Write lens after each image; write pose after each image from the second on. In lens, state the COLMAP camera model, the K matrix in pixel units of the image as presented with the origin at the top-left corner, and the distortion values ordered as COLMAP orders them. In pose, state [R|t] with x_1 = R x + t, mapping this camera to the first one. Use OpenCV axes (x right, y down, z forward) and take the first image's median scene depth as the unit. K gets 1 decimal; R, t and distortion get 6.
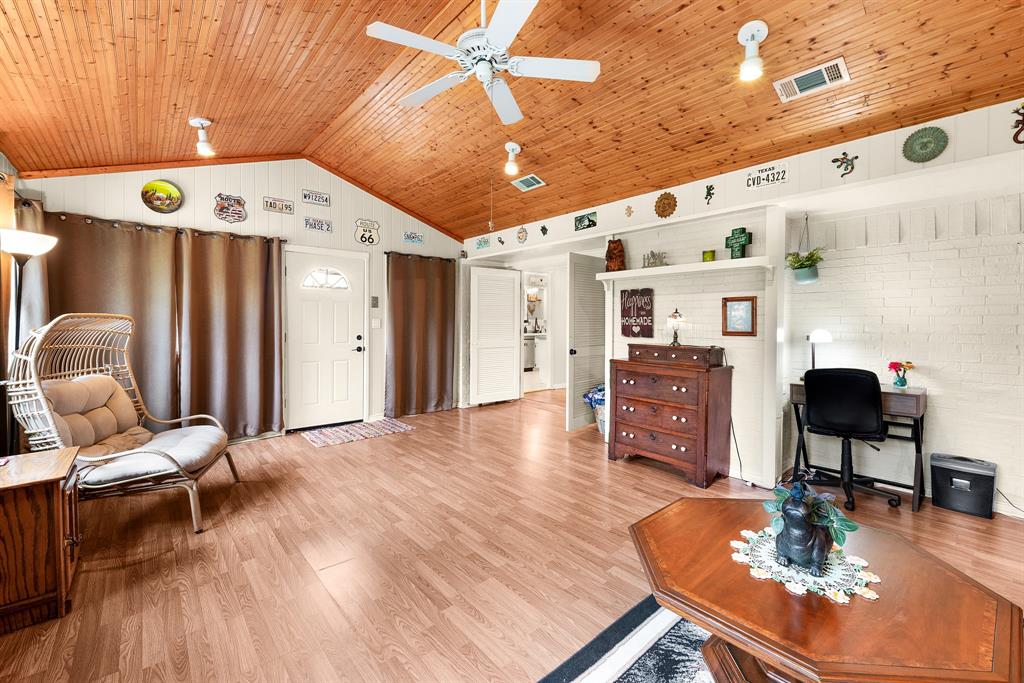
lens RADIAL K [[421.0, 0, 476.8], [0, 421.0, 331.2], [0, 0, 1]] dist [0.000575, -0.000032]
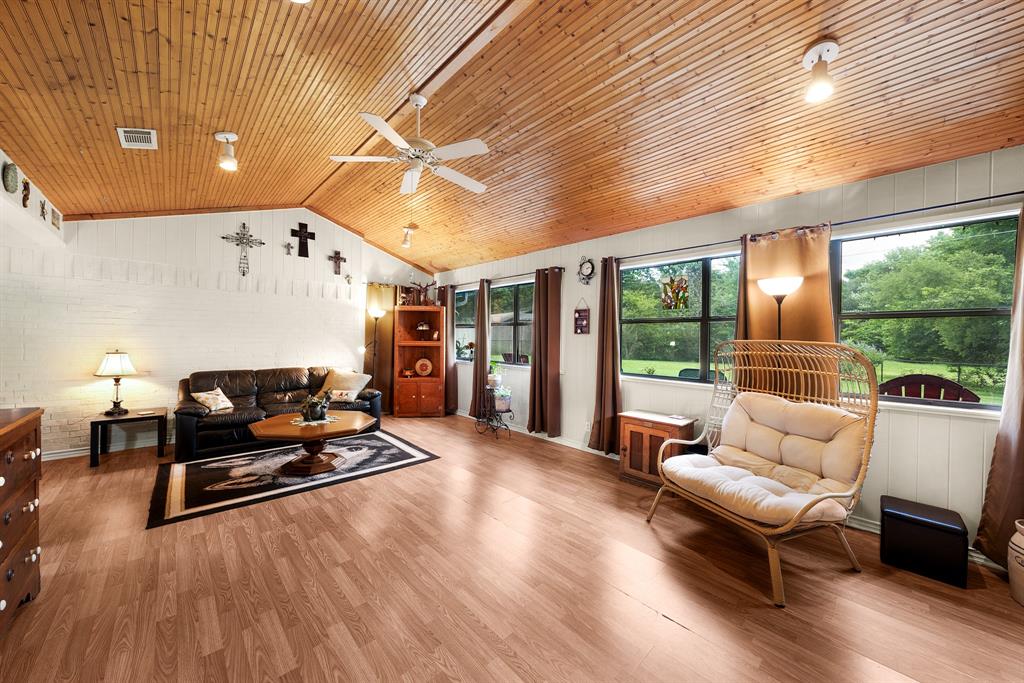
lens RADIAL K [[349.9, 0, 515.9], [0, 349.9, 339.5], [0, 0, 1]] dist [-0.002859, 0.000599]
pose [[-0.988877, -0.016845, -0.147781, -0.100335], [-0.021624, 0.999292, 0.030794, -0.048705], [0.147158, 0.033647, -0.988541, 1.520916]]
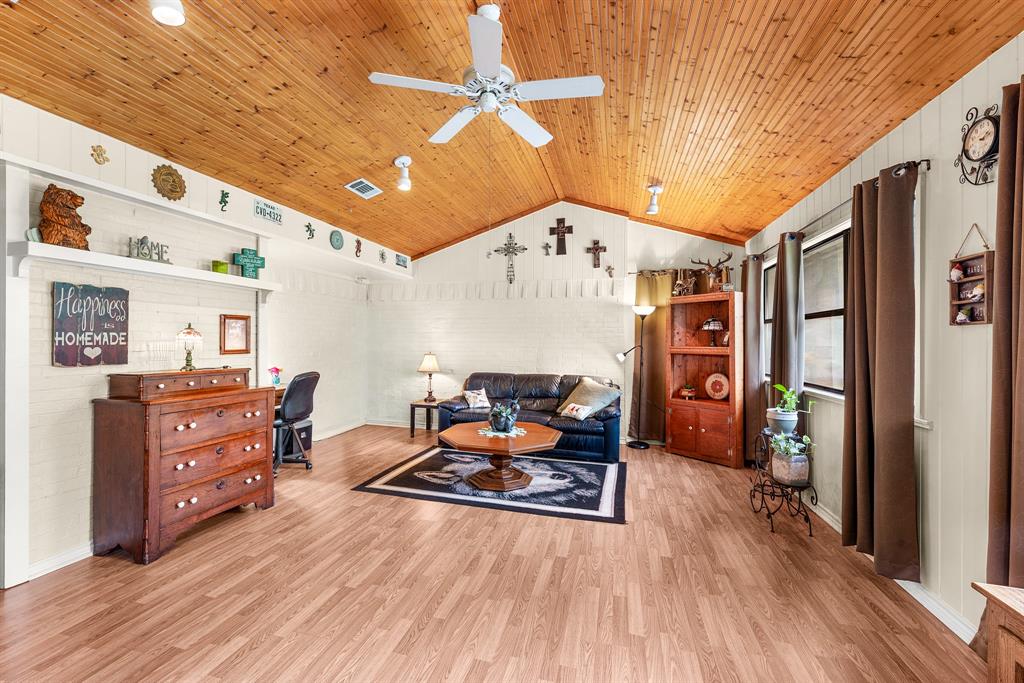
lens RADIAL K [[421.0, 0, 529.5], [0, 421.0, 341.8], [0, 0, 1]] dist [0.000575, -0.000032]
pose [[-0.645817, -0.008372, 0.763447, -0.578280], [0.011484, 0.999720, 0.020677, -0.029834], [-0.763406, 0.022121, -0.645540, 1.093112]]
